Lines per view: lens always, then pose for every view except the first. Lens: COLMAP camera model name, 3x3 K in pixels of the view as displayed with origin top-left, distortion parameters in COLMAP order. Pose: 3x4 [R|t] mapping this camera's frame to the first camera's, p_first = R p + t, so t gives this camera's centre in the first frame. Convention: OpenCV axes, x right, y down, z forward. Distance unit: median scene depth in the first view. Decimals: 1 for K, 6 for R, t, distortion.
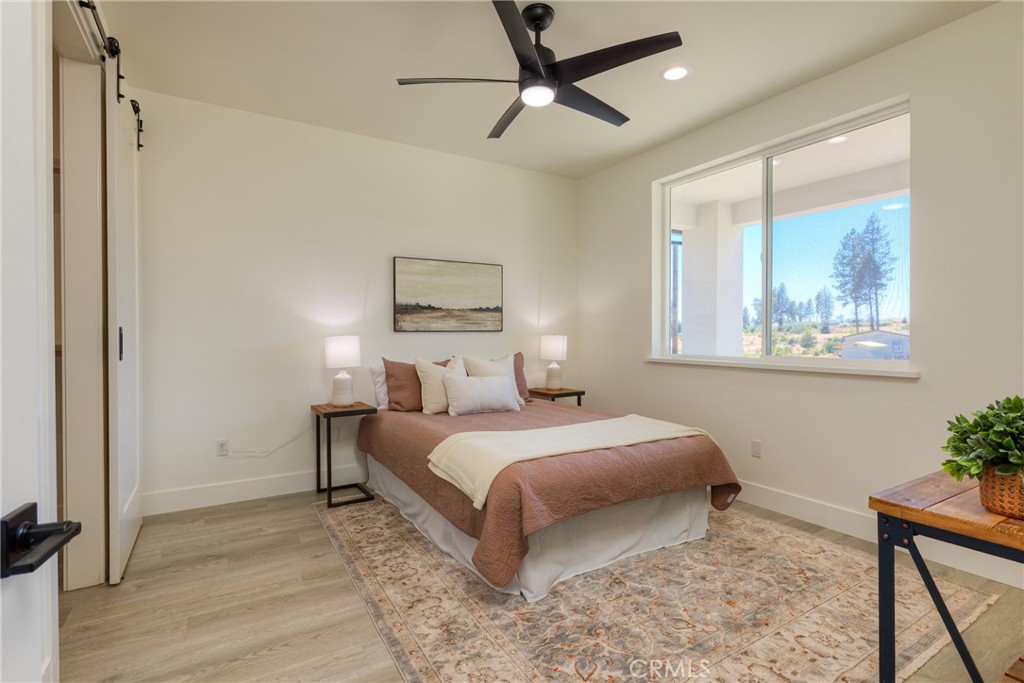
lens RADIAL K [[479.4, 0, 525.2], [0, 479.4, 337.8], [0, 0, 1]] dist [-0.000009, -0.000278]
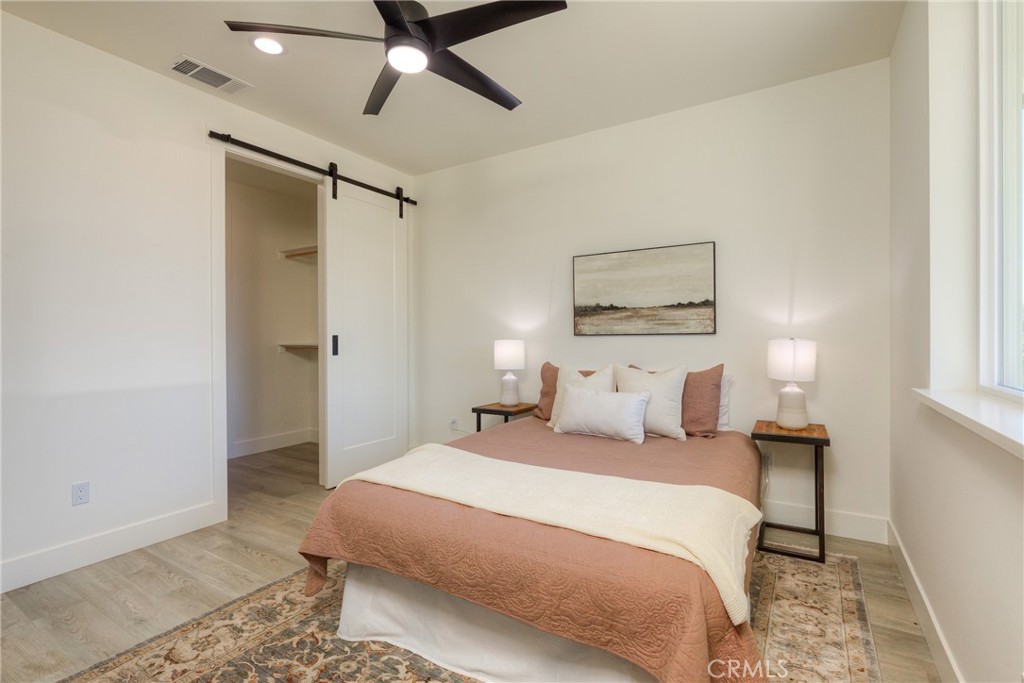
lens RADIAL K [[479.4, 0, 525.2], [0, 479.4, 337.8], [0, 0, 1]] dist [-0.000009, -0.000278]
pose [[0.449923, -0.009974, -0.893012, 0.494731], [-0.011604, 0.999788, -0.017013, 0.007944], [0.892992, 0.018017, 0.449712, 0.463600]]
